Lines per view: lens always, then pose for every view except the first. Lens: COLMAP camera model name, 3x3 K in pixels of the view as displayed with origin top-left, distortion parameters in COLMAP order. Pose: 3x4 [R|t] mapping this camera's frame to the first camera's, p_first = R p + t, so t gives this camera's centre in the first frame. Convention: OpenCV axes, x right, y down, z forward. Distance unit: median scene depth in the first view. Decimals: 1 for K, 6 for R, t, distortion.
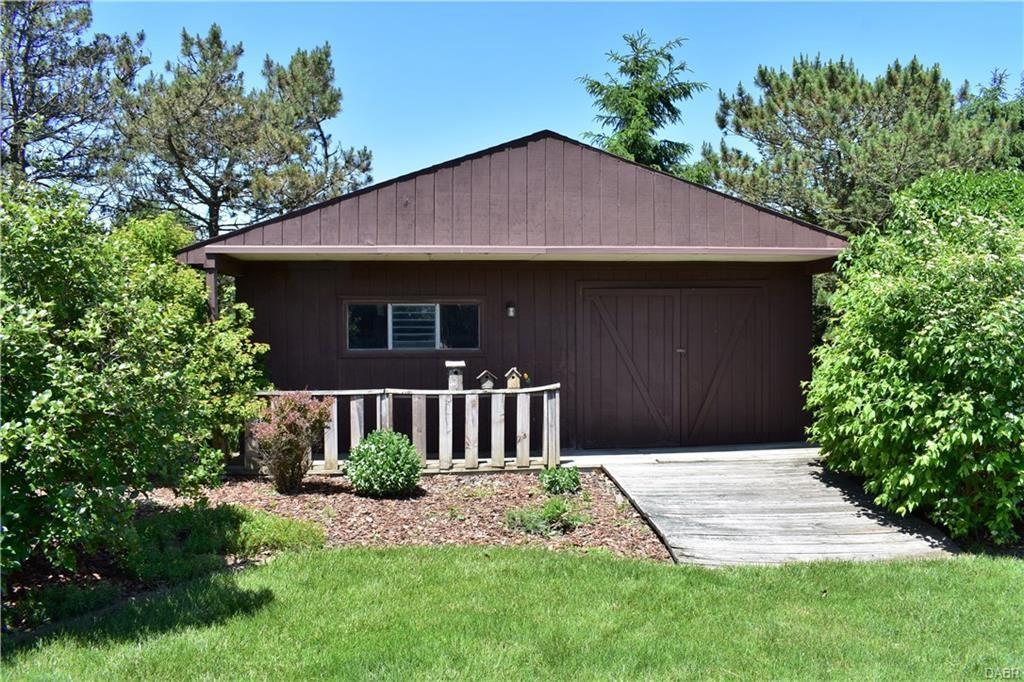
lens RADIAL K [[800.5, 0, 512.0], [0, 800.5, 341.0], [0, 0, 1]] dist [-0.091694, -0.003734]
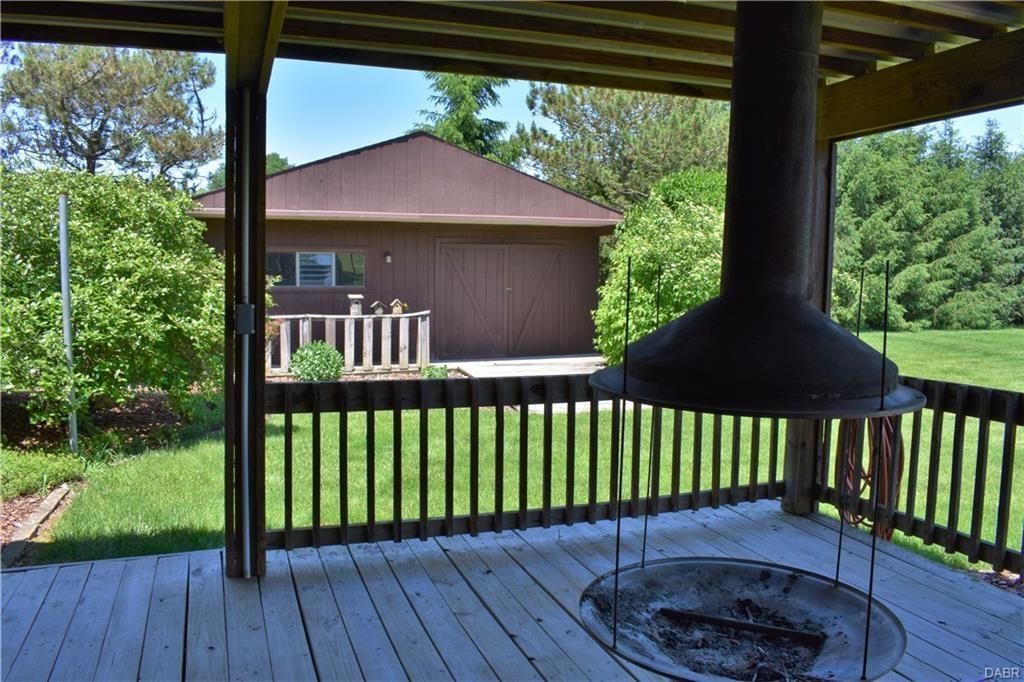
lens RADIAL K [[800.5, 0, 512.0], [0, 800.5, 341.0], [0, 0, 1]] dist [-0.091694, -0.003734]
pose [[0.967646, -0.008576, 0.252165, -0.157644], [-0.008797, 0.997668, 0.067689, 0.009297], [-0.252157, -0.067718, 0.965314, -0.418135]]
